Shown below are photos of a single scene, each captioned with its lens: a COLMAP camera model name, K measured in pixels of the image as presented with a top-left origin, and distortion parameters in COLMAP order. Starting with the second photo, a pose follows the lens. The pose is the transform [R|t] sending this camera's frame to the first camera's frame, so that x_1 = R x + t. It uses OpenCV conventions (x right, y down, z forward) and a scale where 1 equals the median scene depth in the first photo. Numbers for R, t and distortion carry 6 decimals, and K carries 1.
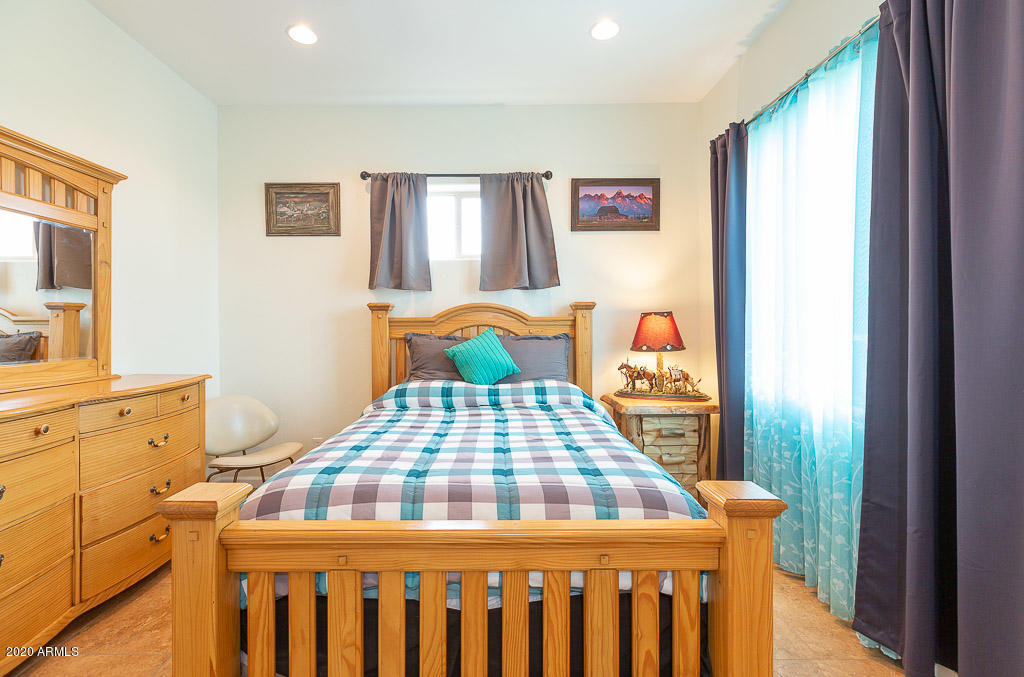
lens RADIAL K [[456.4, 0, 512.0], [0, 456.4, 338.5], [0, 0, 1]] dist [-0.012351, 0.000008]
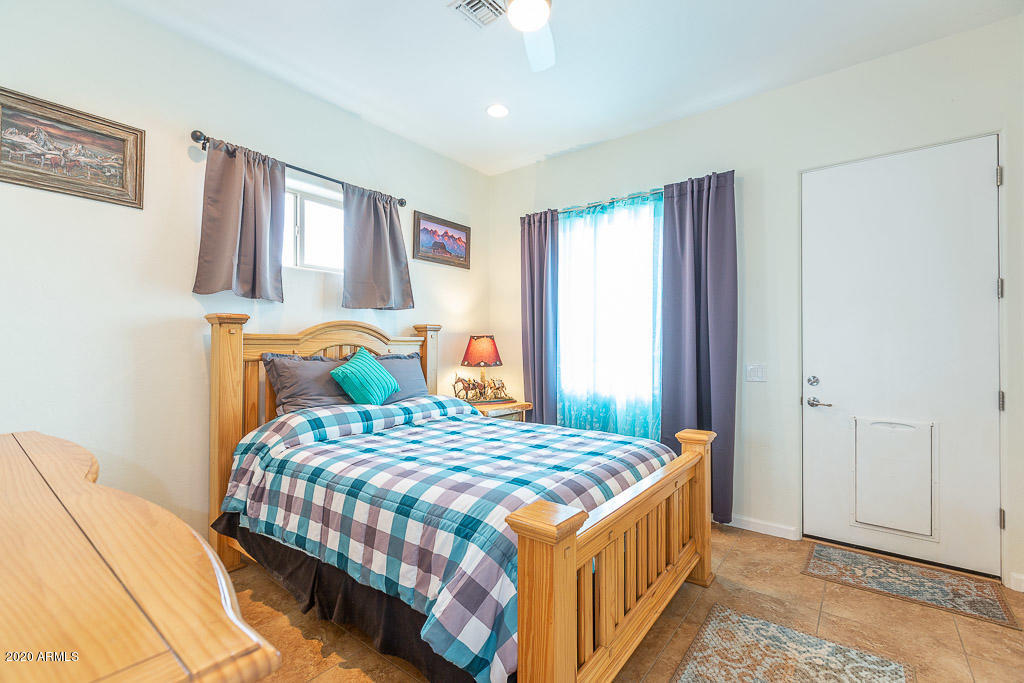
lens RADIAL K [[450.5, 0, 512.1], [0, 450.5, 347.9], [0, 0, 1]] dist [0.000802, -0.000011]
pose [[0.607135, 0.003701, 0.794590, -0.594069], [0.015026, 0.999757, -0.016138, -0.002128], [-0.794457, 0.021738, 0.606932, 0.173143]]
